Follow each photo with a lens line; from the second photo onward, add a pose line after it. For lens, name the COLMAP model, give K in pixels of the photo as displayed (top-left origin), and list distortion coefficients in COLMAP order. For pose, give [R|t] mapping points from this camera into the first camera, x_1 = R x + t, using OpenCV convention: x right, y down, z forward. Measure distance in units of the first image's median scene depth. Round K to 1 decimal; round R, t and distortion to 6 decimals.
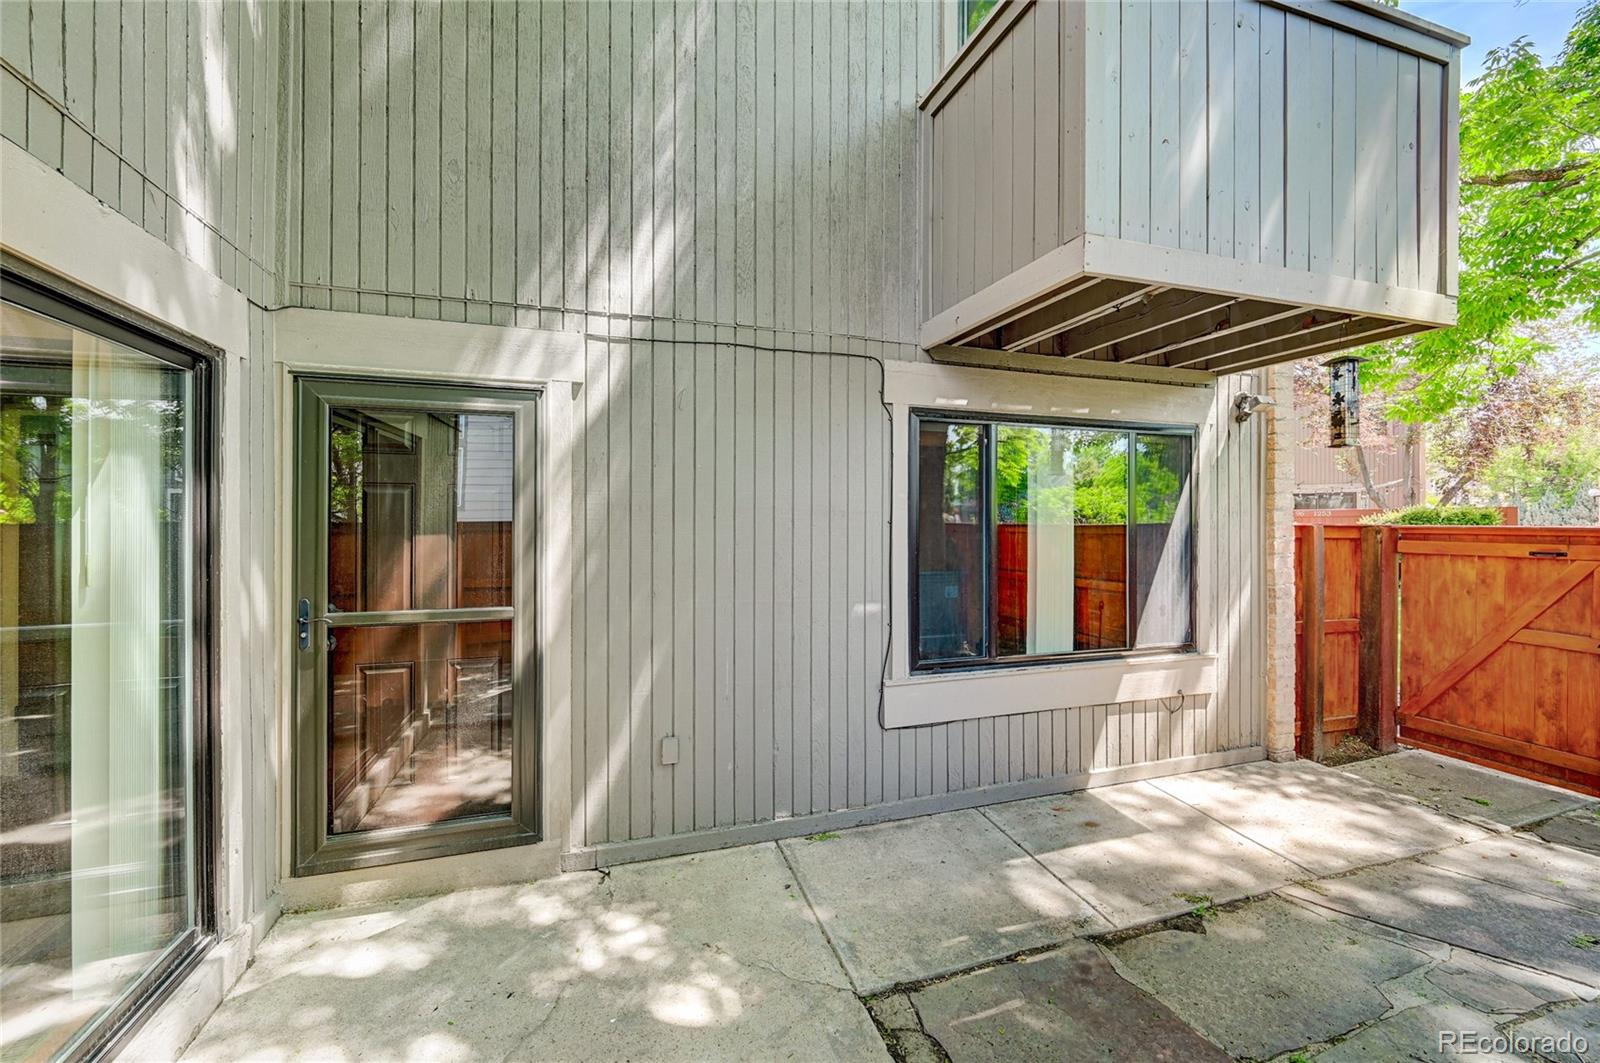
lens RADIAL K [[631.4, 0, 810.9], [0, 631.4, 520.3], [0, 0, 1]] dist [-0.001197, 0.000082]
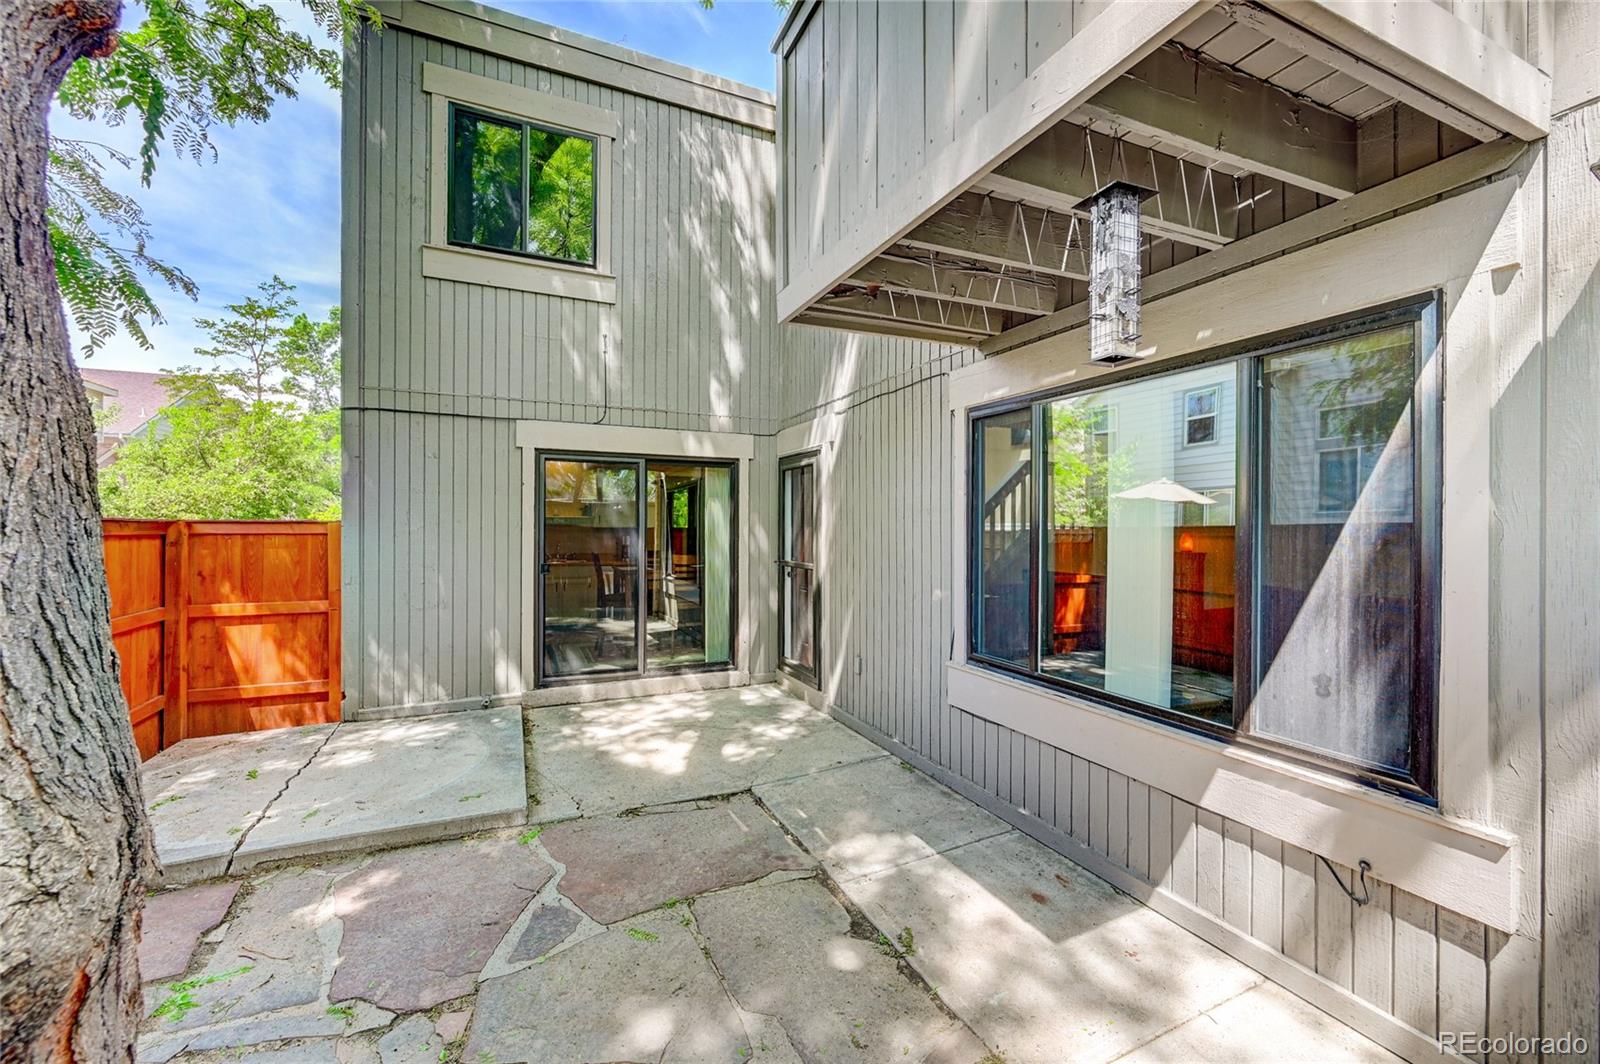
lens RADIAL K [[631.4, 0, 801.3], [0, 631.4, 527.9], [0, 0, 1]] dist [-0.001197, 0.000082]
pose [[0.116092, 0.002031, -0.993236, 1.267593], [-0.003228, 0.999993, 0.001667, 0.020947], [0.993233, 0.003013, 0.116097, 0.652448]]
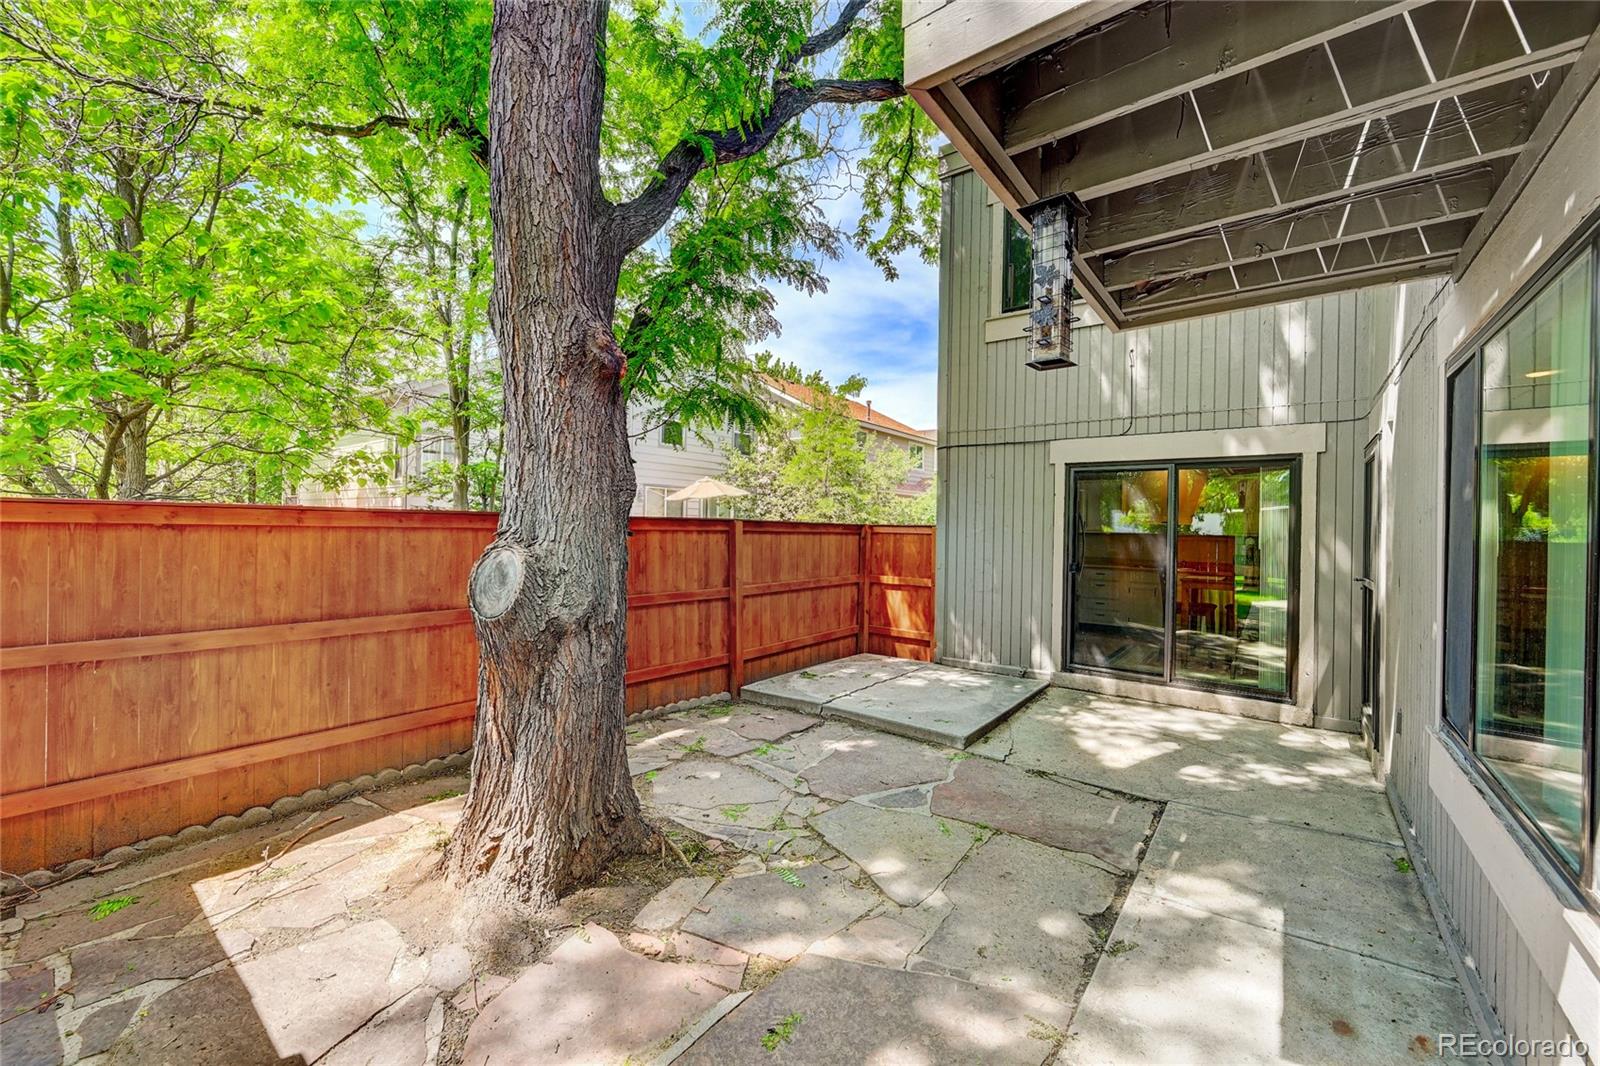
lens RADIAL K [[634.3, 0, 820.0], [0, 634.3, 518.5], [0, 0, 1]] dist [-0.000120, 0.001007]
pose [[-0.812974, -0.022557, -0.581863, 1.266059], [-0.016087, 0.999738, -0.016280, 0.028422], [0.582078, -0.003875, -0.813124, 1.276939]]
